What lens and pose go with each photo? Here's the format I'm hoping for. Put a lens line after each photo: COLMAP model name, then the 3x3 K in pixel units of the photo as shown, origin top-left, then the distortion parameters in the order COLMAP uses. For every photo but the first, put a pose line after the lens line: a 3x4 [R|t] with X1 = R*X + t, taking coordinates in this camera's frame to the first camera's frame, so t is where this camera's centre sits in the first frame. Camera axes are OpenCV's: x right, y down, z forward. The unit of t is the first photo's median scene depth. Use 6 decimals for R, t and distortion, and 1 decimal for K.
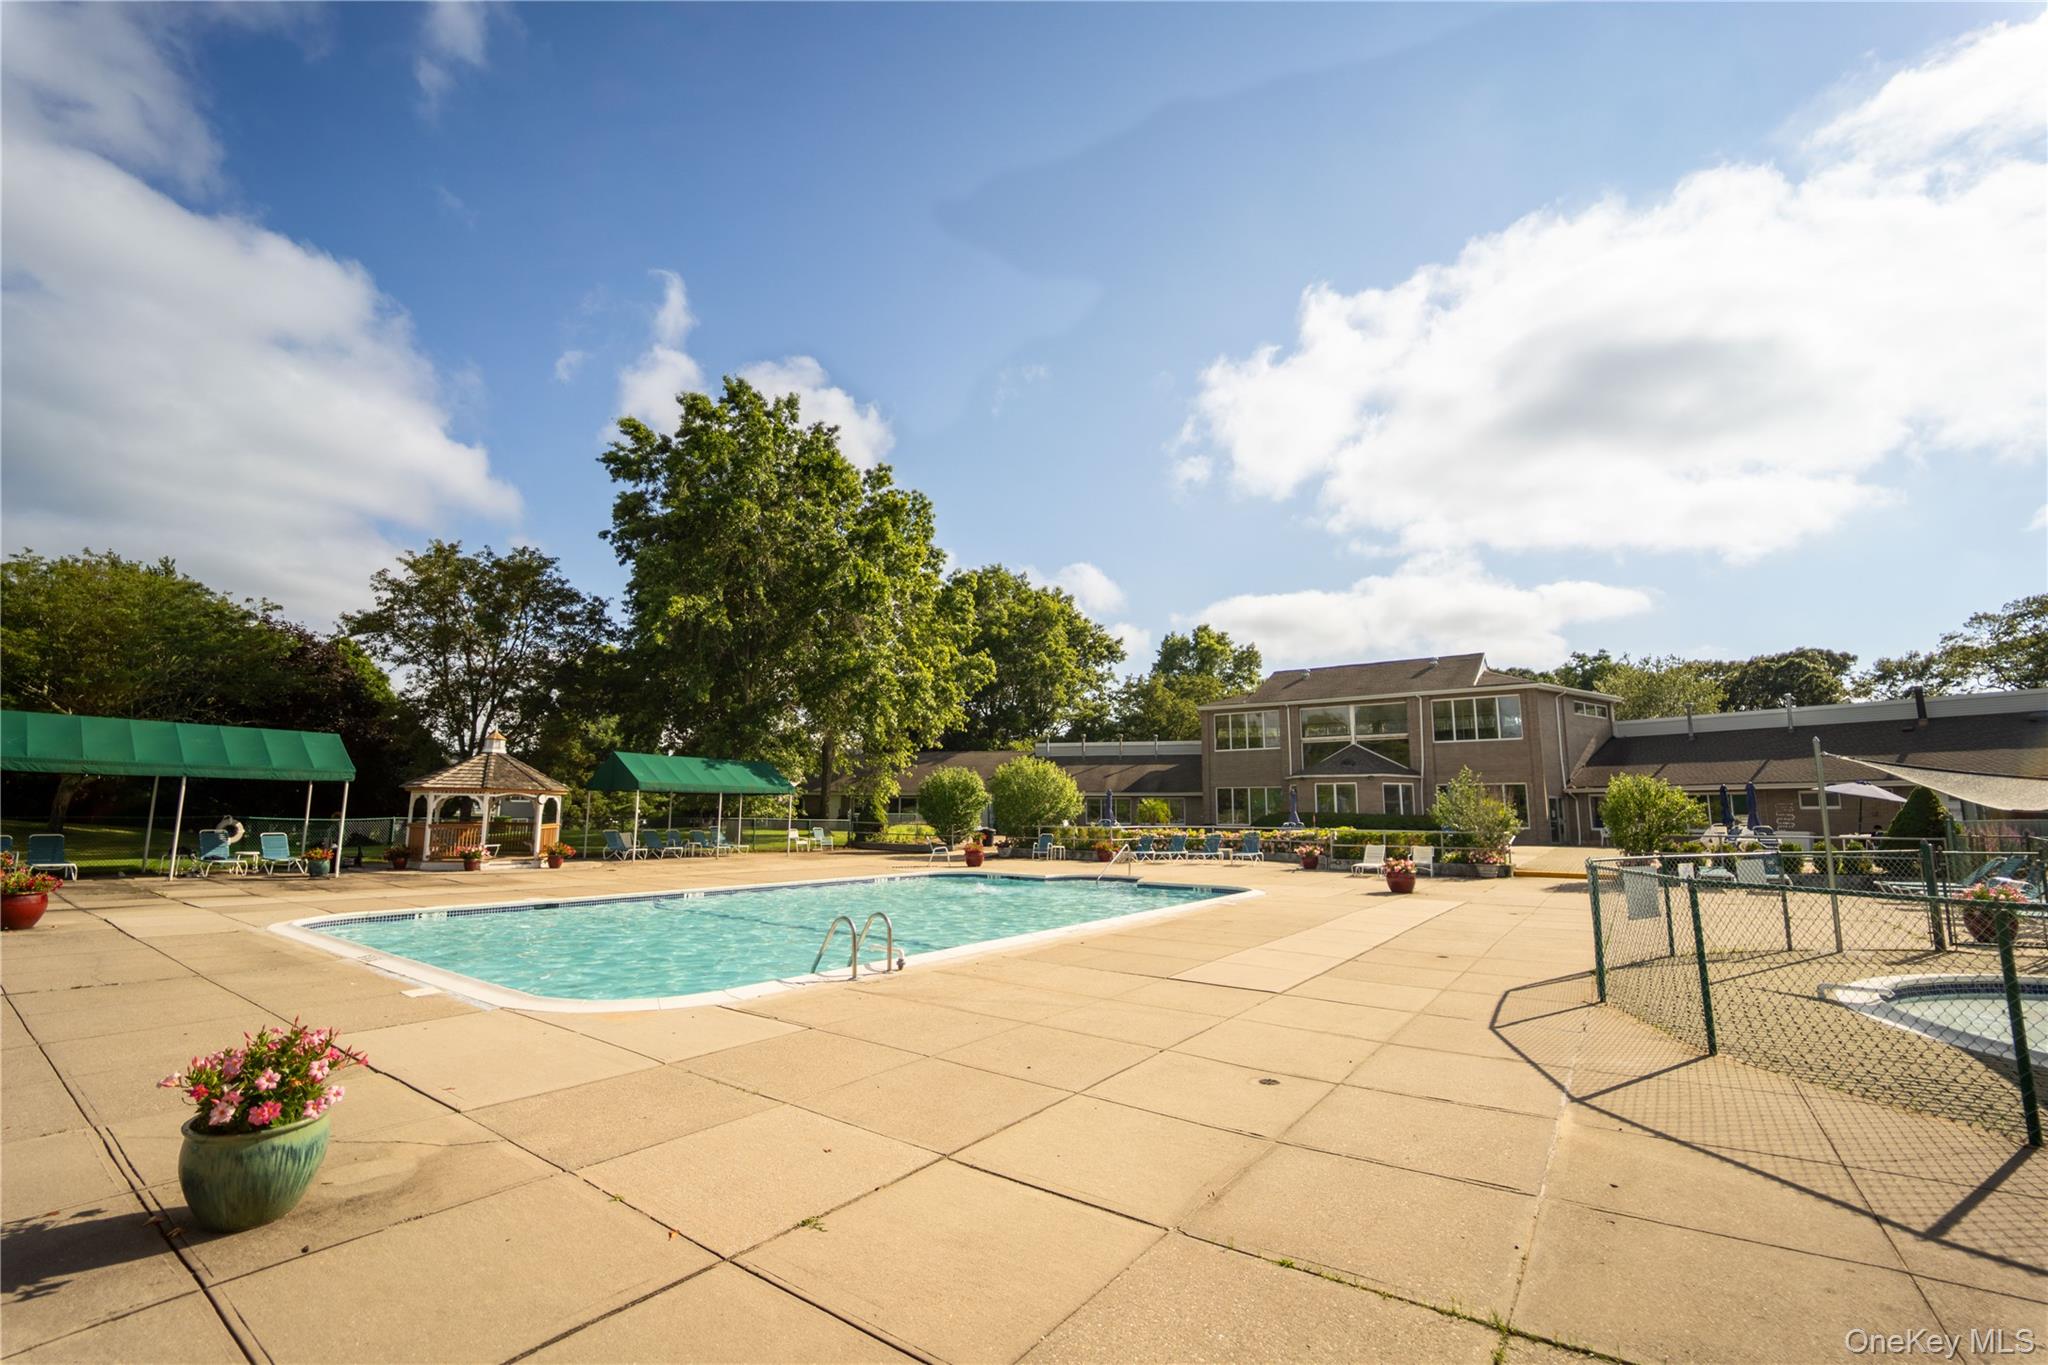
lens RADIAL K [[857.0, 0, 1015.8], [0, 857.0, 688.5], [0, 0, 1]] dist [-0.016846, 0.000151]
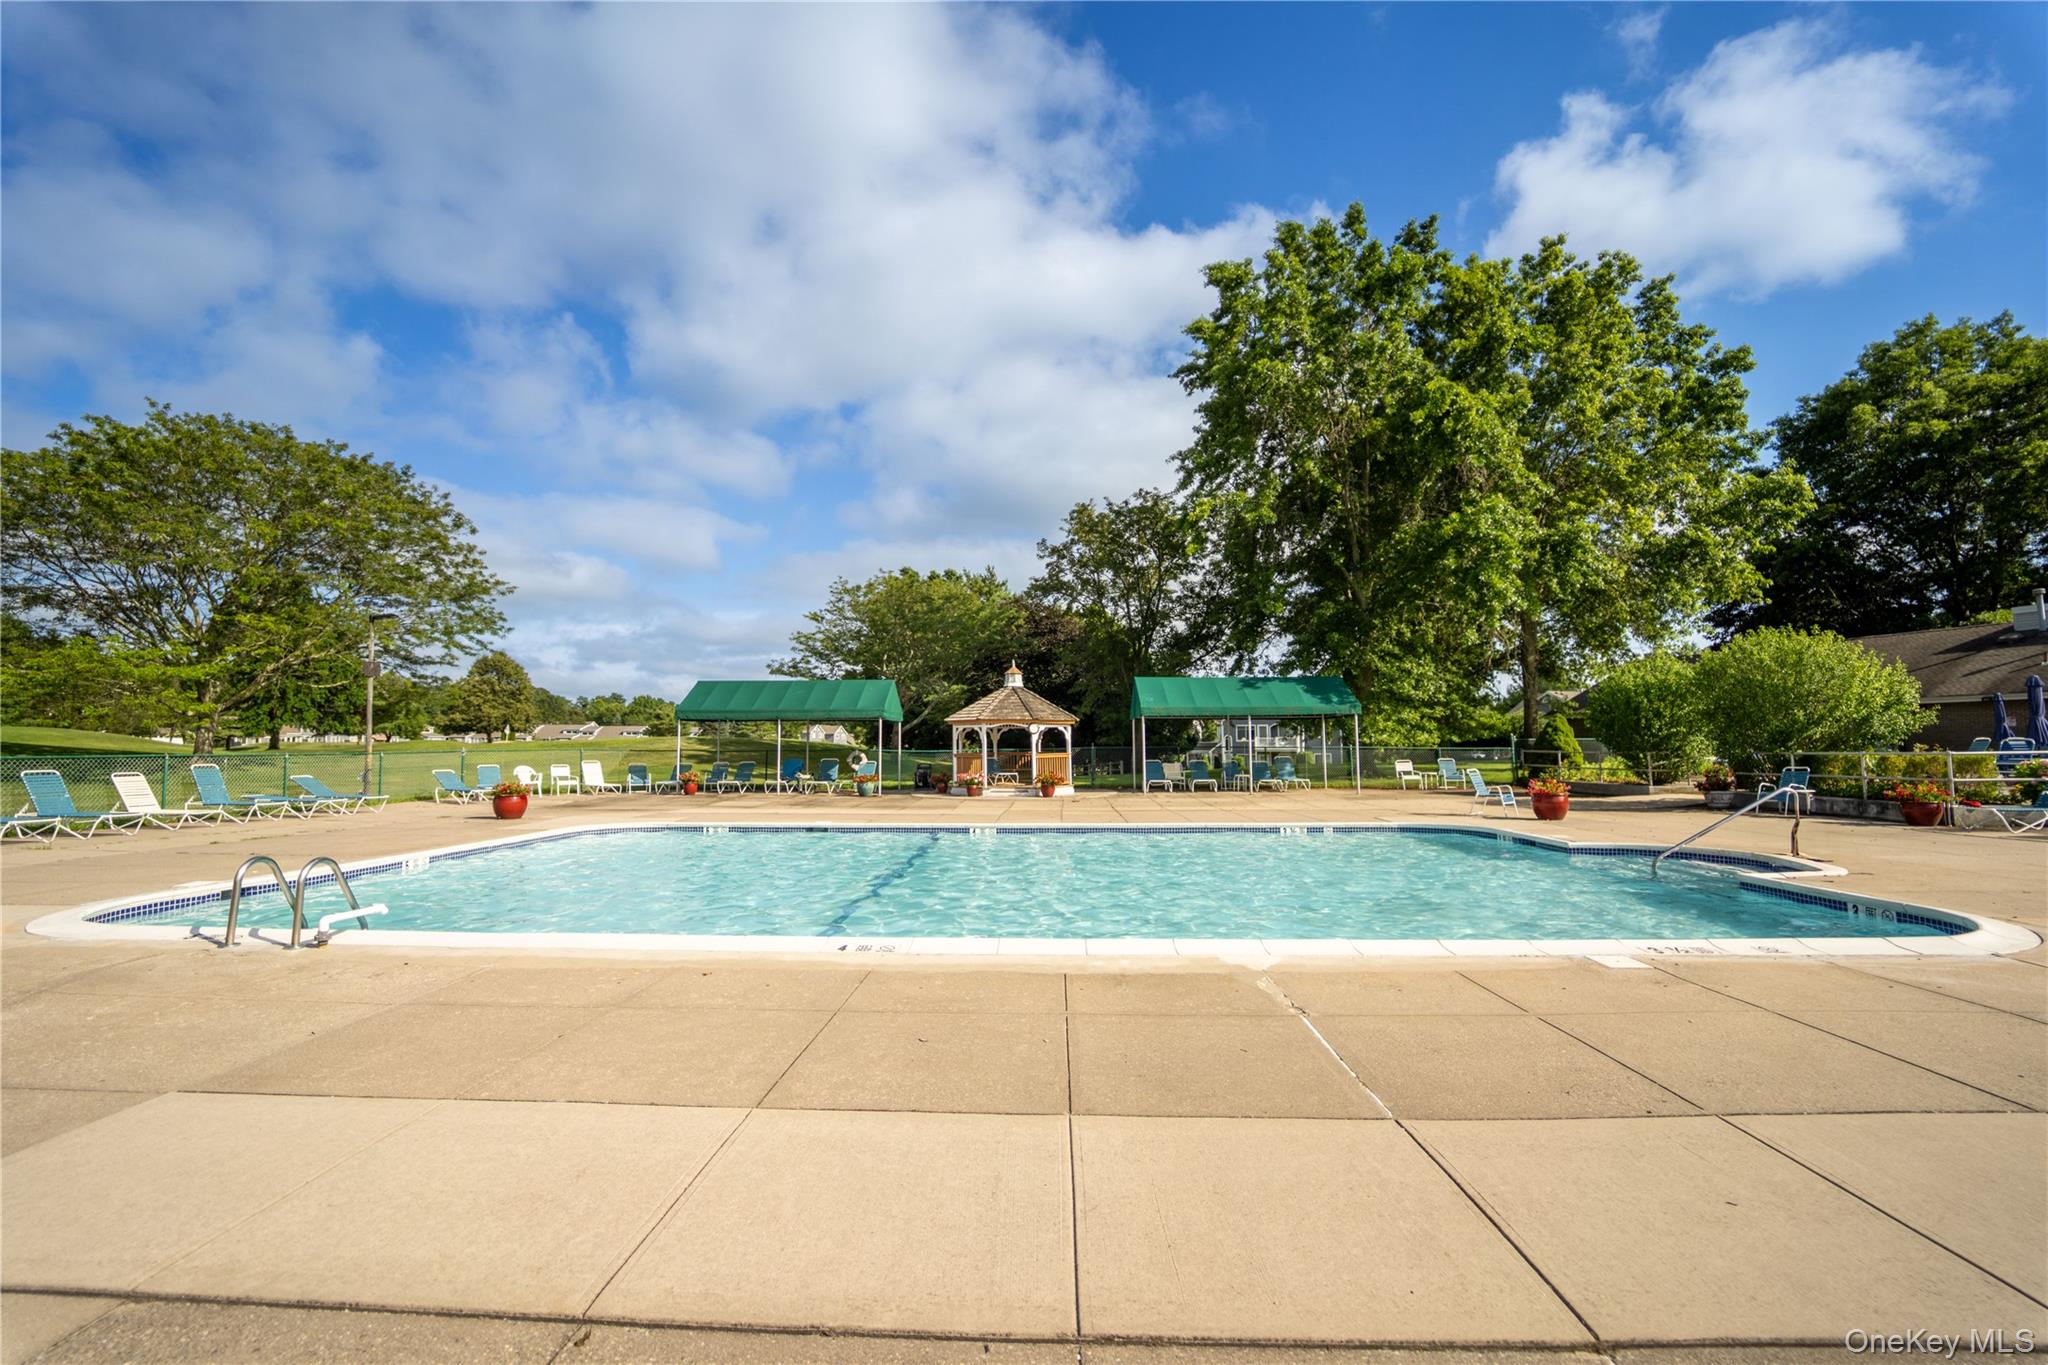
lens RADIAL K [[857.0, 0, 1023.0], [0, 857.0, 674.2], [0, 0, 1]] dist [-0.016846, 0.000151]
pose [[0.556190, -0.083169, -0.826883, 0.204528], [0.128332, 0.991641, -0.013421, 0.059333], [0.821087, -0.098651, 0.562214, 0.322908]]
